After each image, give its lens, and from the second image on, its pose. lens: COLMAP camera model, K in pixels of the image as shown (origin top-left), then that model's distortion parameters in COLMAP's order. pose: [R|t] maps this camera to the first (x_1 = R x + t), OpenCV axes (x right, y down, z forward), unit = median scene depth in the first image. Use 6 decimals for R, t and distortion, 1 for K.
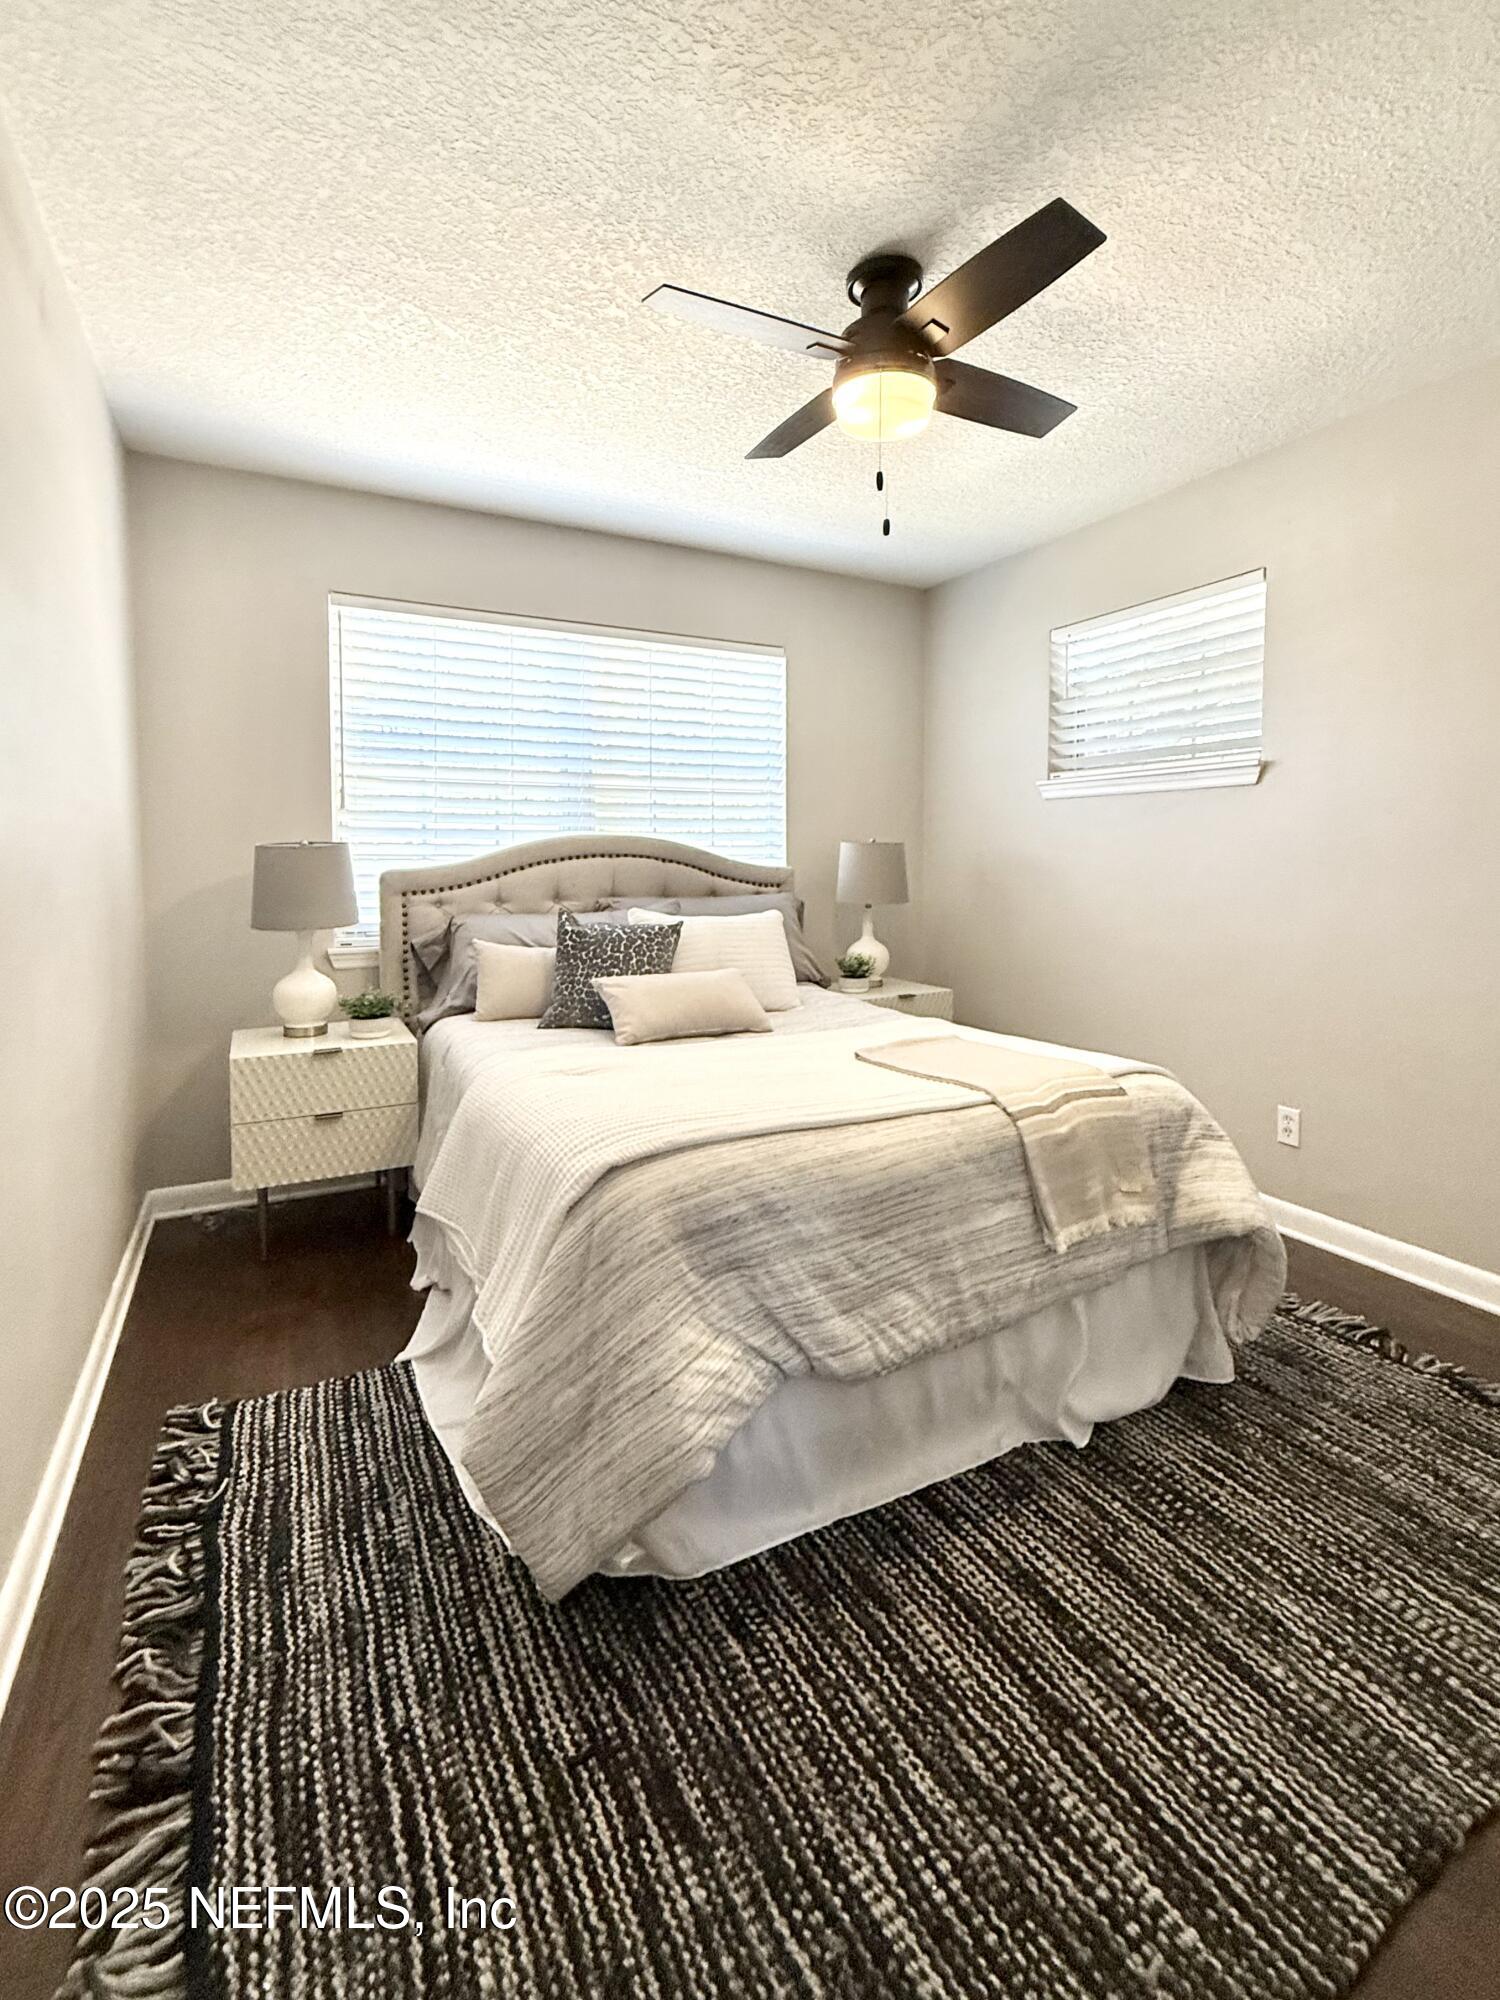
lens RADIAL K [[960.7, 0, 670.0], [0, 960.7, 901.4], [0, 0, 1]] dist [-0.000225, -0.000193]
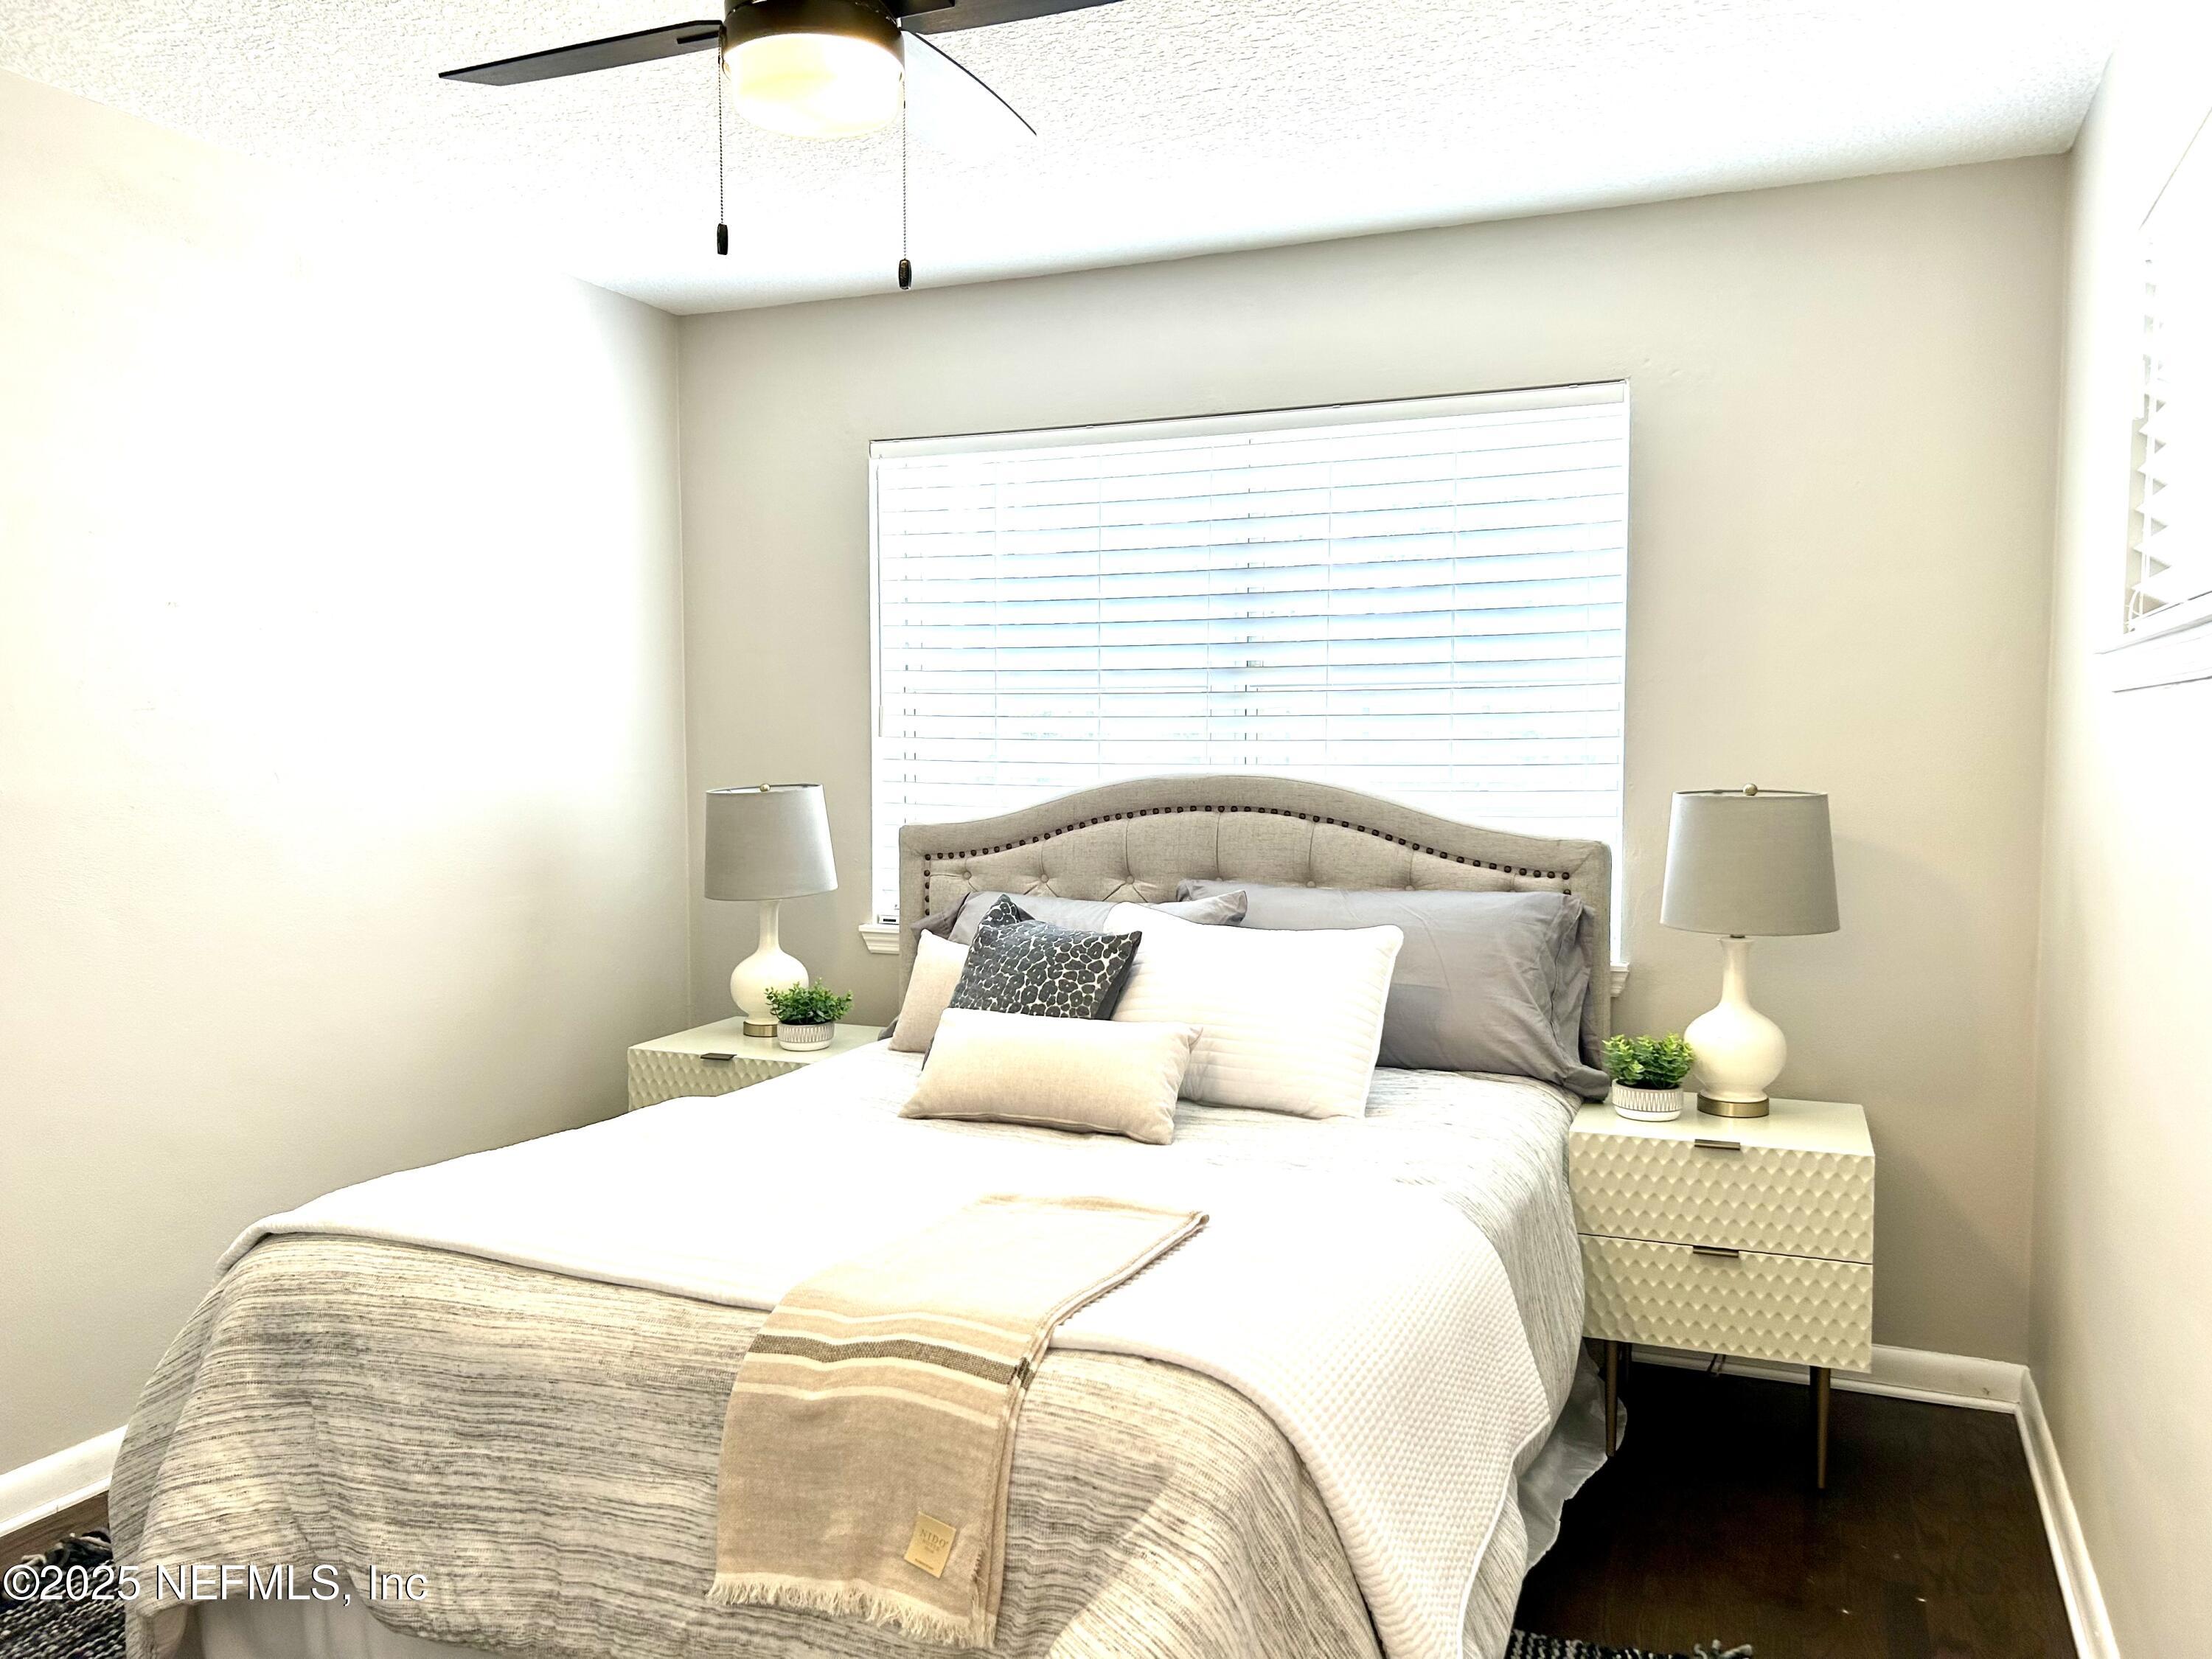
lens RADIAL K [[1680.4, 0, 1104.9], [0, 1680.4, 839.1], [0, 0, 1]] dist [0.034274, -0.006625]
pose [[0.616894, 0.048528, -0.785549, 0.850049], [-0.031723, 0.998819, 0.036790, -0.077153], [0.786407, 0.002224, 0.617705, 0.375887]]
